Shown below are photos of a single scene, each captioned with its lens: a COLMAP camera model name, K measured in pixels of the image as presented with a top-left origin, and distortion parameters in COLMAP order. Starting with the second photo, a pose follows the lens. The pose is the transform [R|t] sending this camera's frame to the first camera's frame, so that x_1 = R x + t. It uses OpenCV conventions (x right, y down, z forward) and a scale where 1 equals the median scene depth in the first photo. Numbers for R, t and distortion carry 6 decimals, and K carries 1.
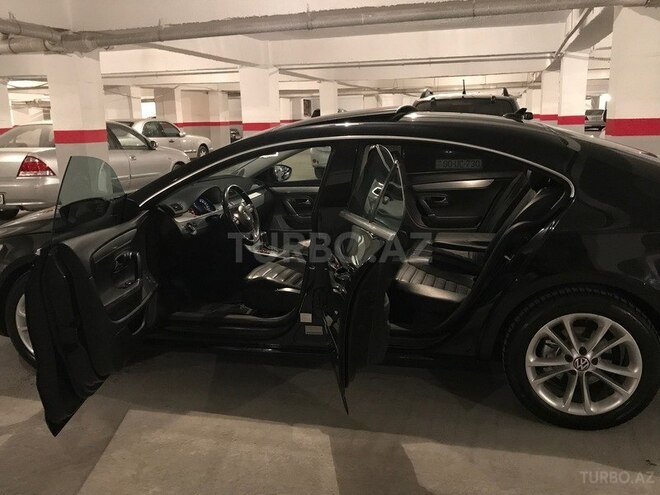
lens RADIAL K [[632.1, 0, 330.0], [0, 632.1, 247.5], [0, 0, 1]] dist [0.012791, 0.025711]
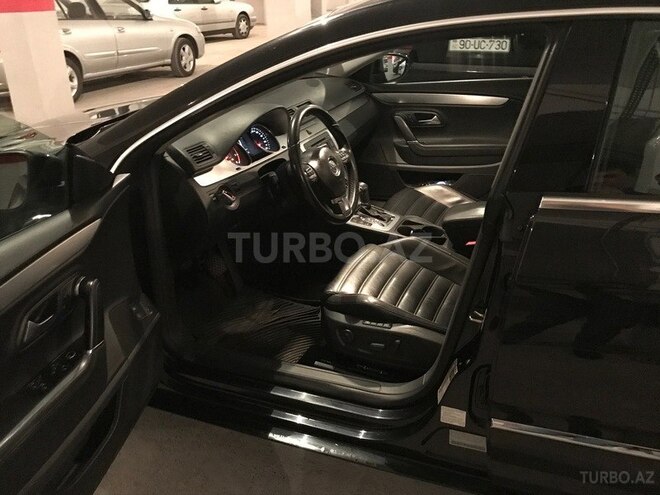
lens RADIAL K [[586.8, 0, 330.0], [0, 586.8, 247.5], [0, 0, 1]] dist [0.068379, 0.003410]
pose [[0.991431, 0.059735, -0.116174, -0.078264], [-0.032195, 0.973624, 0.225874, -0.100924], [0.126602, -0.220198, 0.967205, 0.535966]]
